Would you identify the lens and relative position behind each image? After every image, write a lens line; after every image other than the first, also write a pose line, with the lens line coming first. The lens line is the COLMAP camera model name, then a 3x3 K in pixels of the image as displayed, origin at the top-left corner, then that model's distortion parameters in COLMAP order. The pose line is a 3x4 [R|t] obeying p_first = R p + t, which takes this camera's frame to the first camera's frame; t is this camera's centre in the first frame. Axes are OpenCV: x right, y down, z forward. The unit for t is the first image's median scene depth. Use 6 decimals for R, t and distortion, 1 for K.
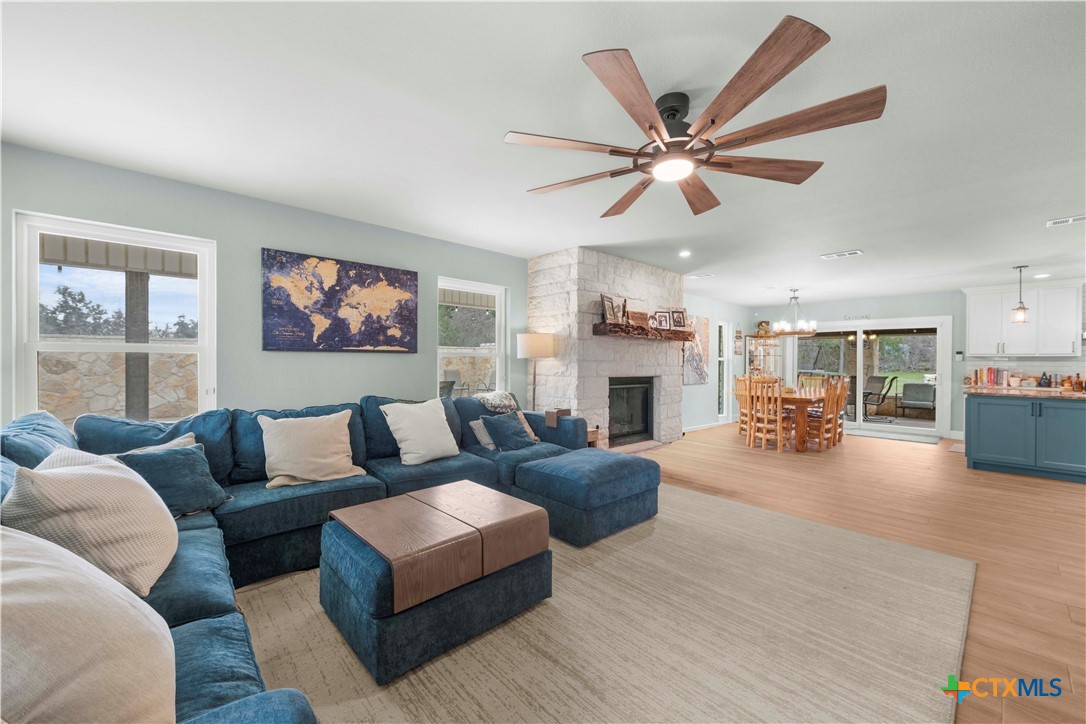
lens RADIAL K [[435.2, 0, 544.4], [0, 435.2, 365.9], [0, 0, 1]] dist [0.000883, 0.000228]
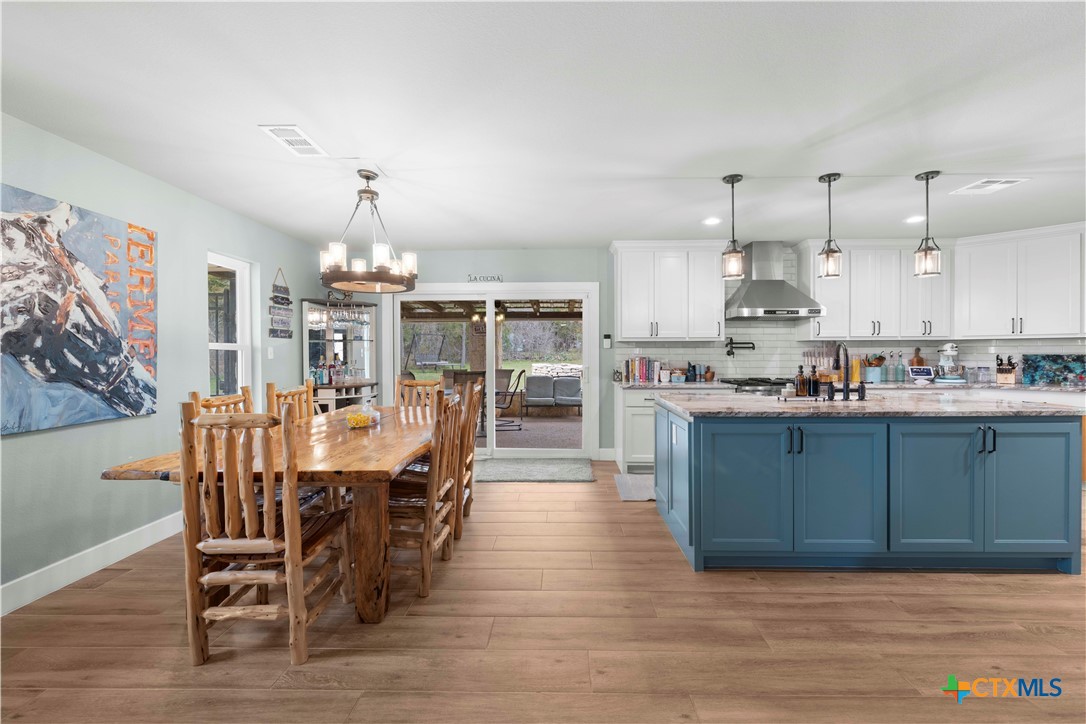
lens RADIAL K [[435.2, 0, 546.3], [0, 435.2, 358.5], [0, 0, 1]] dist [0.000883, 0.000228]
pose [[0.705370, -0.017243, 0.708629, 0.313738], [0.016400, 0.999833, 0.008004, -0.001520], [-0.708649, 0.005975, 0.705536, 0.465849]]
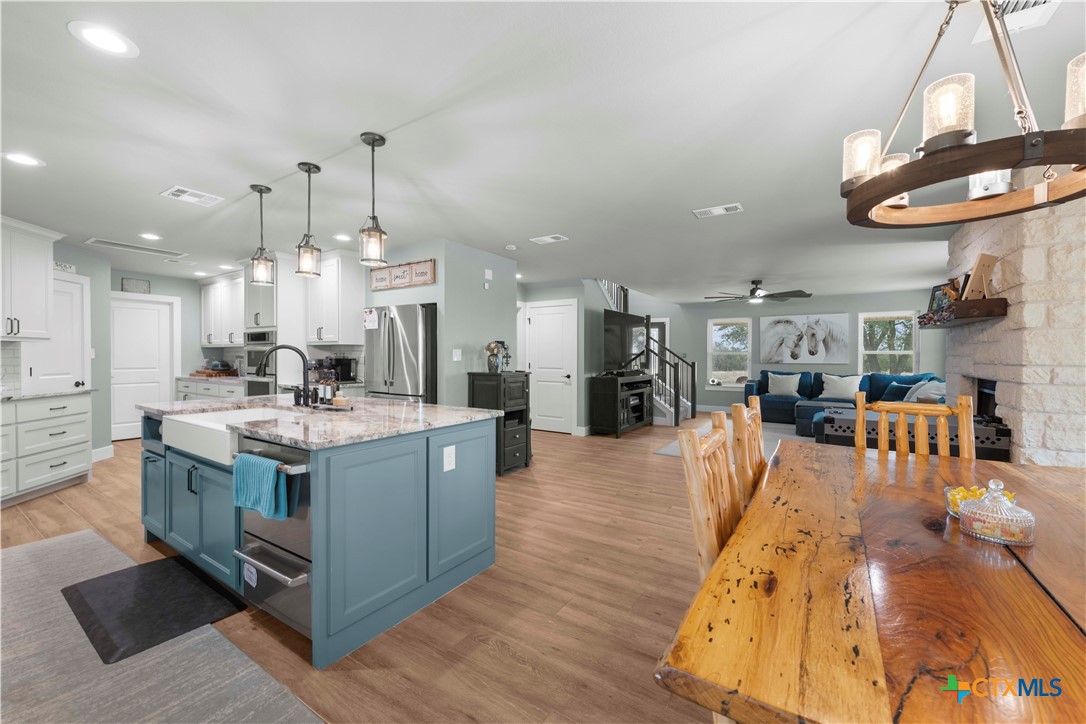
lens RADIAL K [[435.2, 0, 545.9], [0, 435.2, 356.4], [0, 0, 1]] dist [0.000883, 0.000228]
pose [[-0.971308, -0.007410, -0.237708, 3.057605], [-0.009951, 0.999905, 0.009492, -0.026975], [0.237616, 0.011585, -0.971290, 4.326453]]
